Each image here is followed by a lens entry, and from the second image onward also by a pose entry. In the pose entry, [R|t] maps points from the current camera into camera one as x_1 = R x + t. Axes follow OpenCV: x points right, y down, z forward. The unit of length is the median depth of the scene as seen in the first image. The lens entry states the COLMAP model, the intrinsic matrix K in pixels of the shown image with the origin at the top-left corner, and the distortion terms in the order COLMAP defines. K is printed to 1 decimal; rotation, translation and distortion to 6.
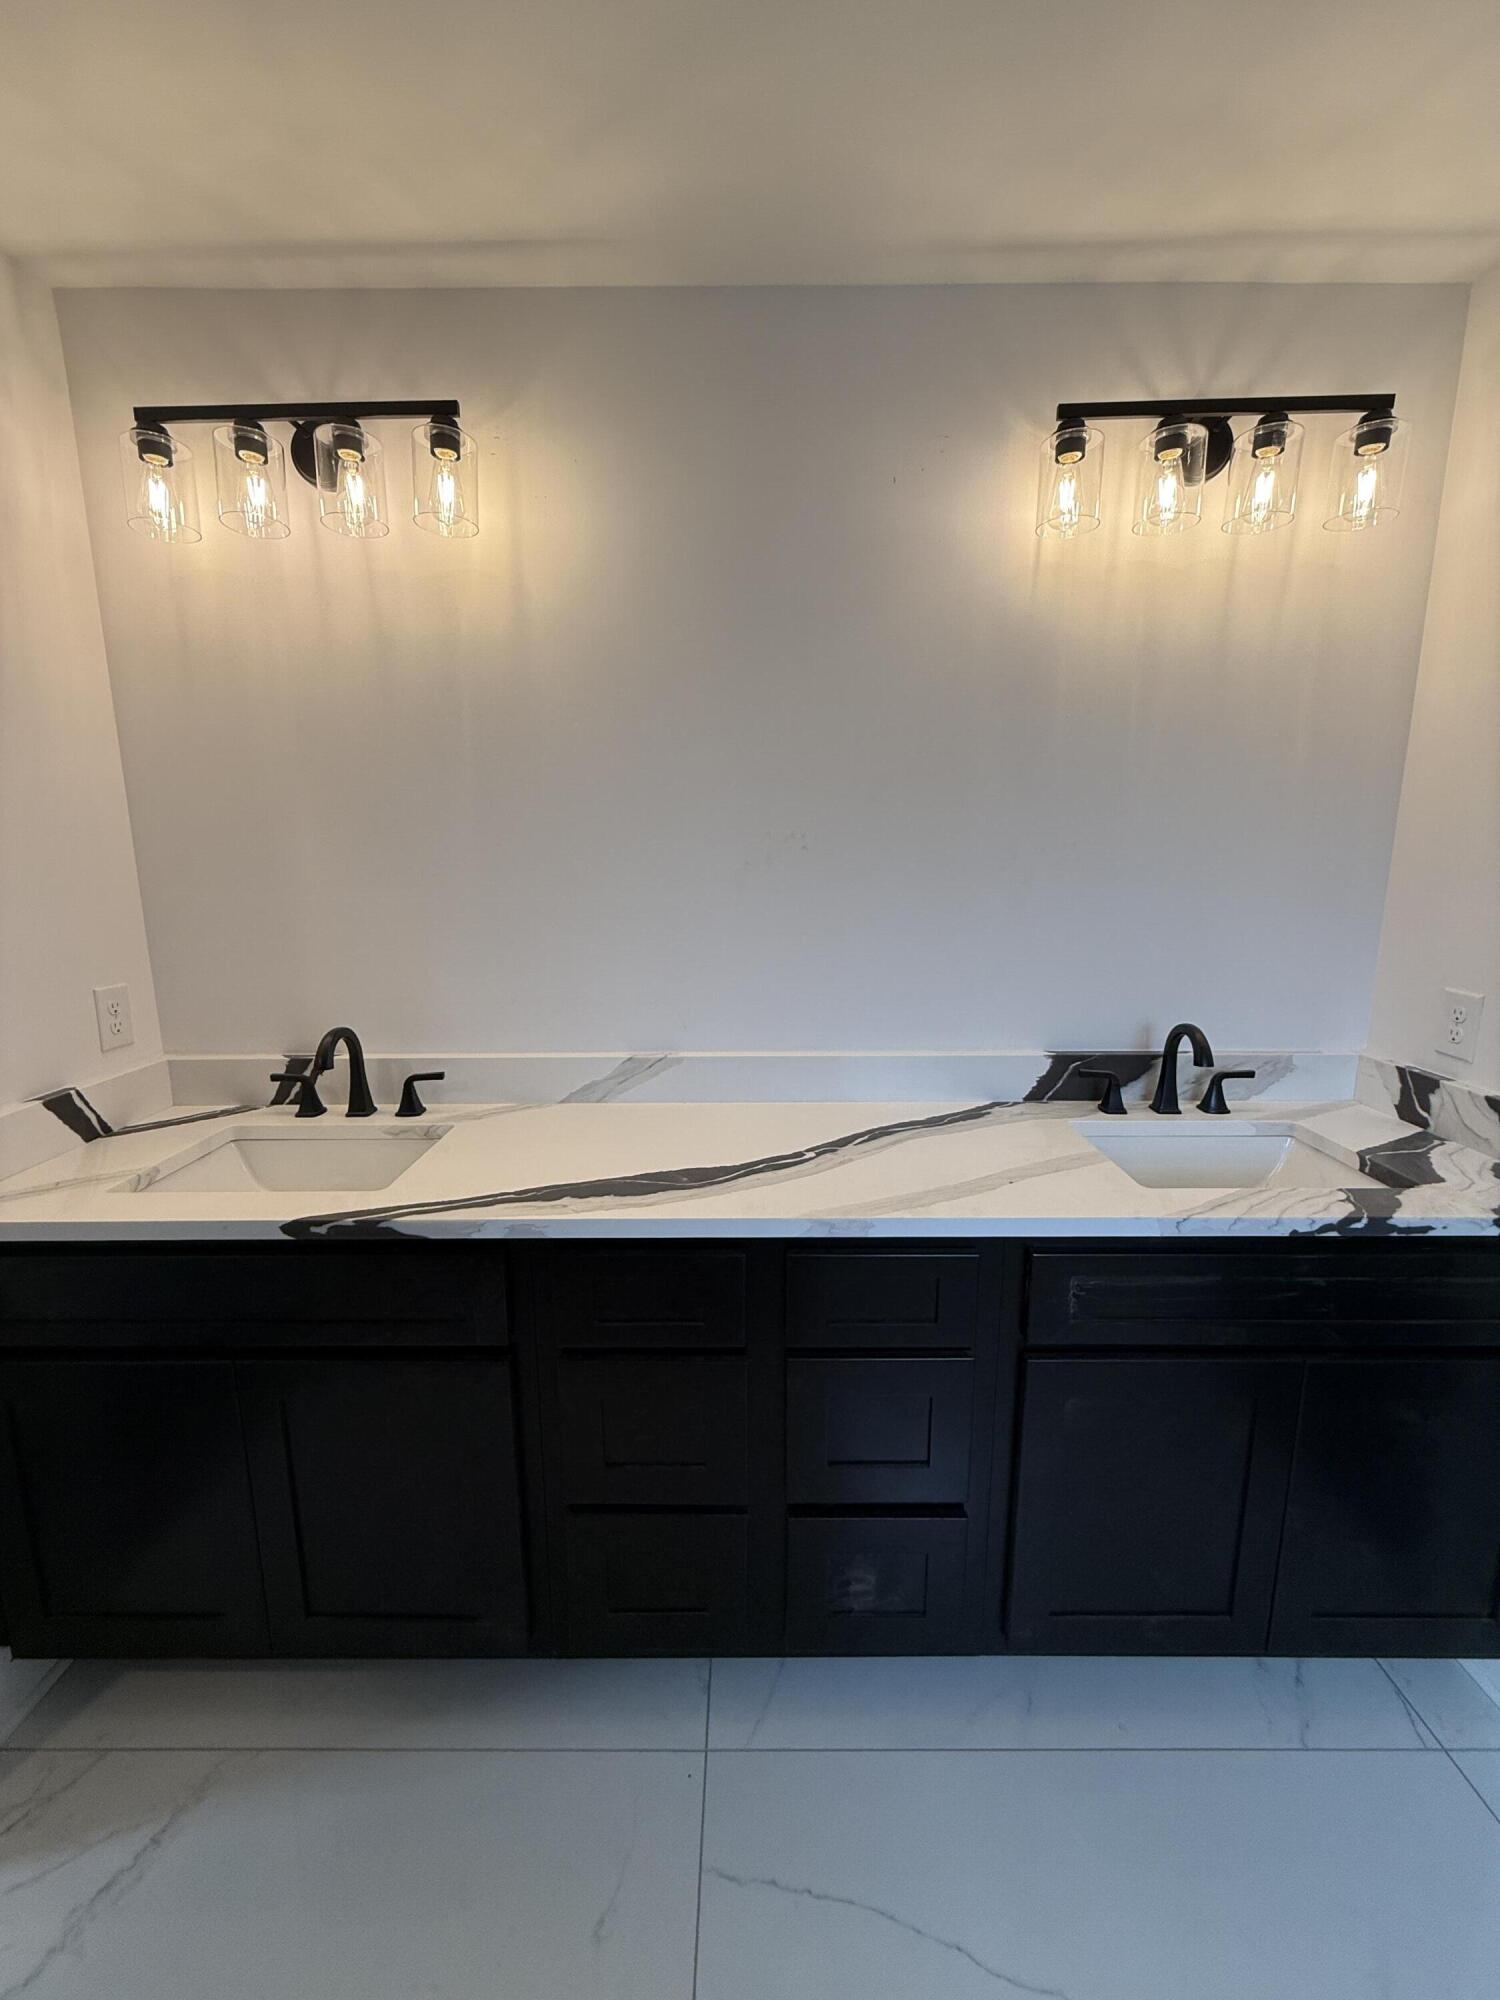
lens RADIAL K [[801.1, 0, 752.6], [0, 801.1, 996.0], [0, 0, 1]] dist [0.001134, 0.000882]
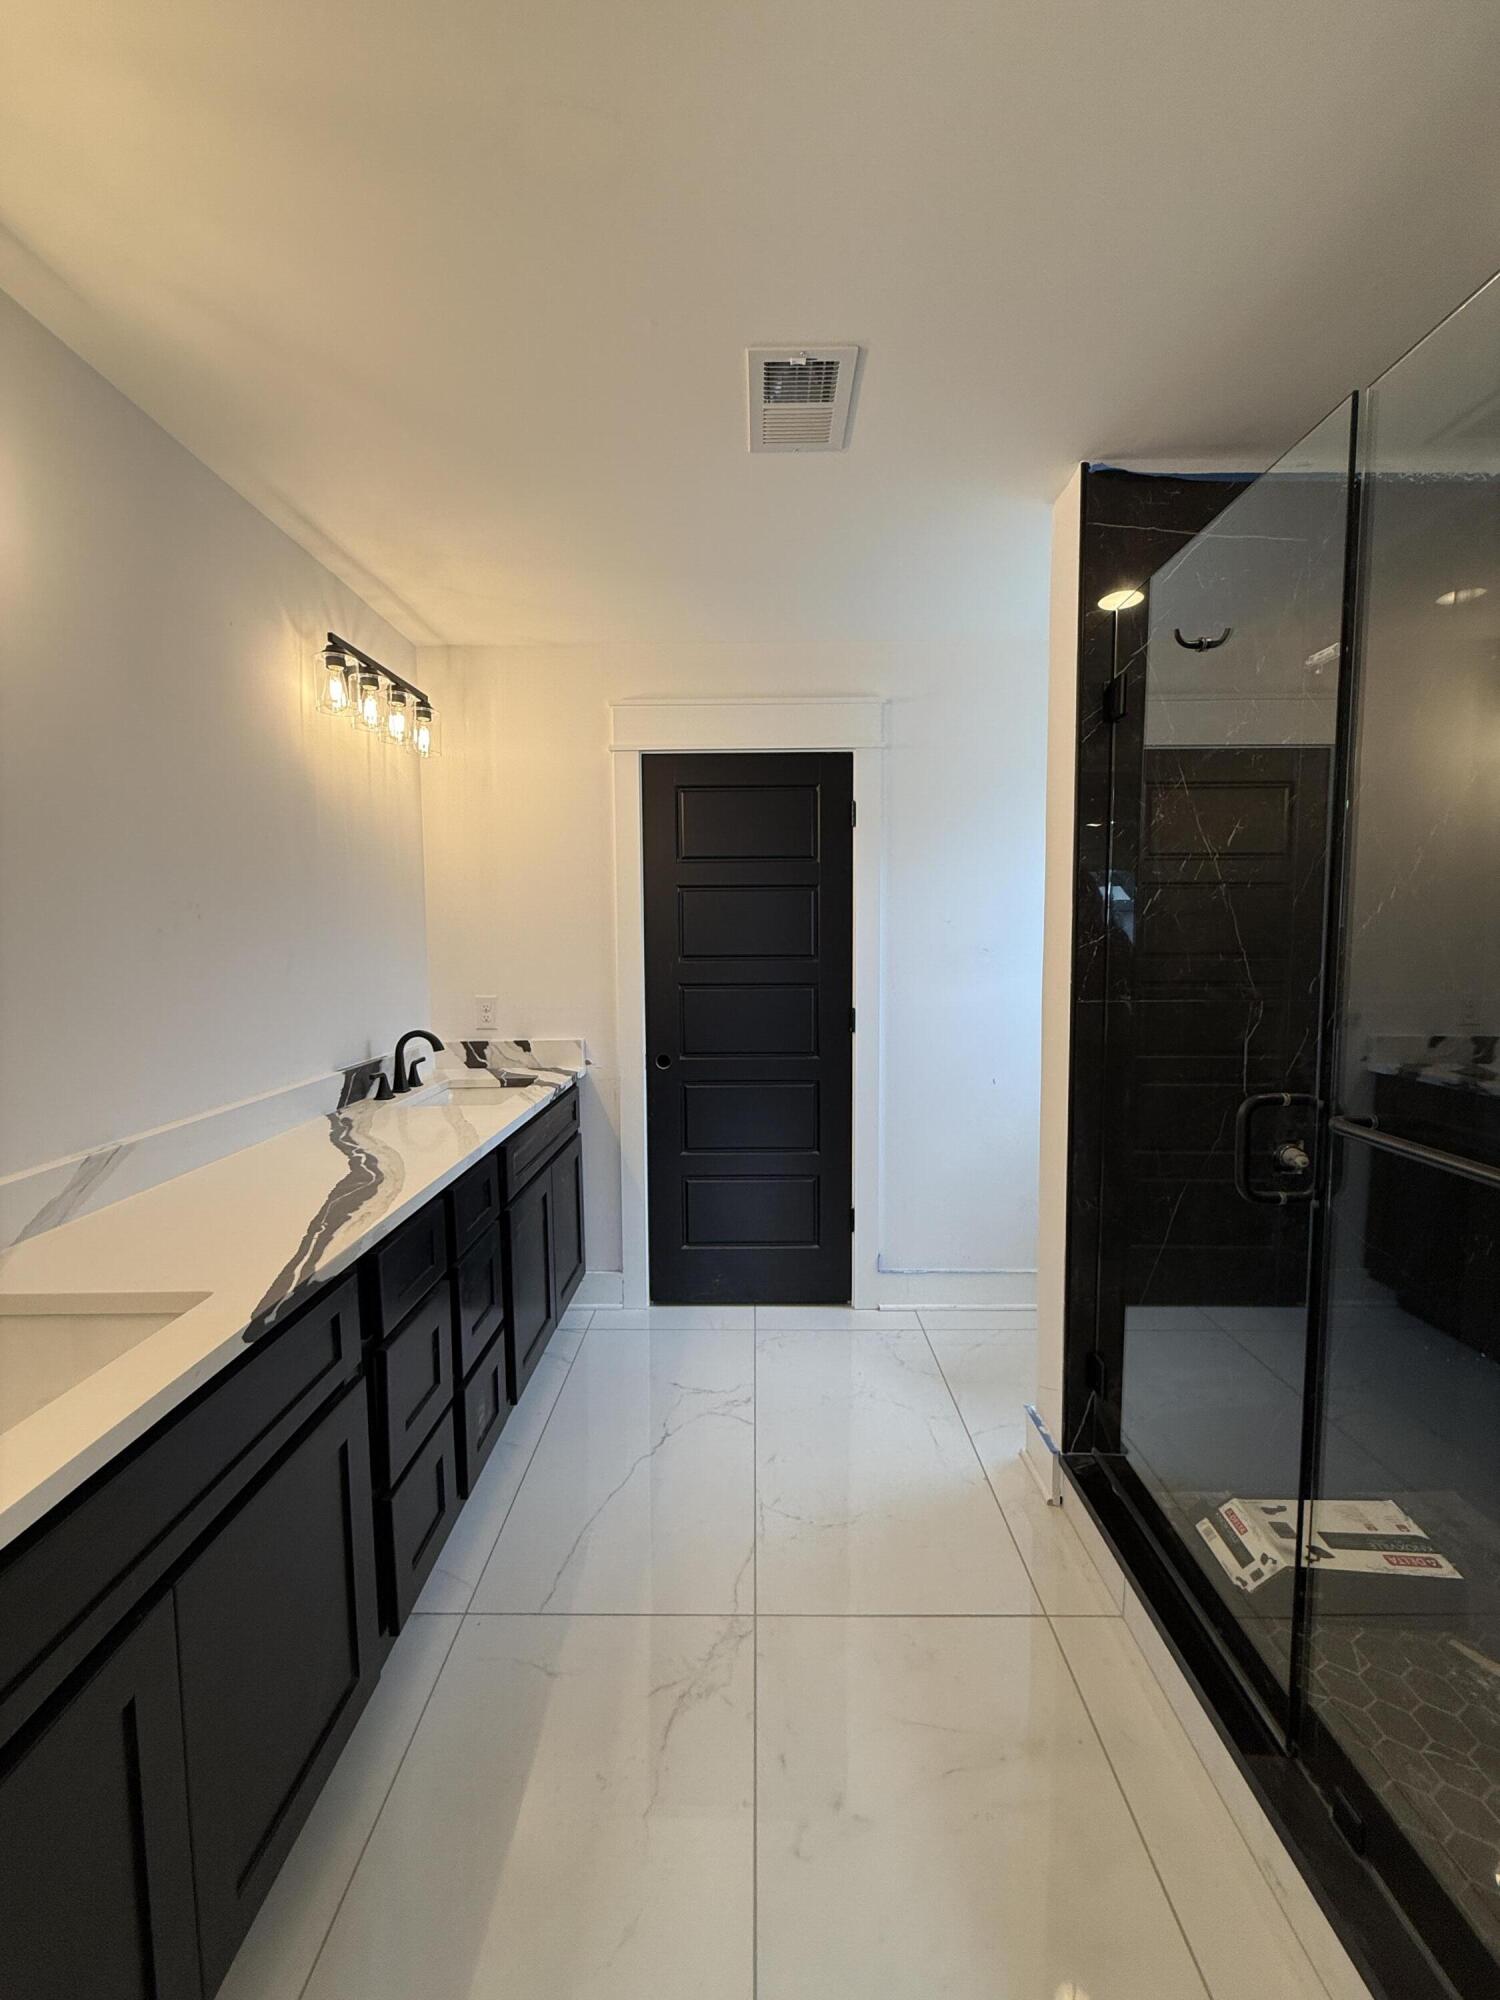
lens RADIAL K [[801.1, 0, 750.6], [0, 801.1, 996.5], [0, 0, 1]] dist [0.001134, 0.000882]
pose [[0.002213, -0.070543, 0.997506, -1.103487], [0.191569, 0.979064, 0.068814, -0.014546], [-0.981477, 0.190939, 0.015680, 0.307557]]
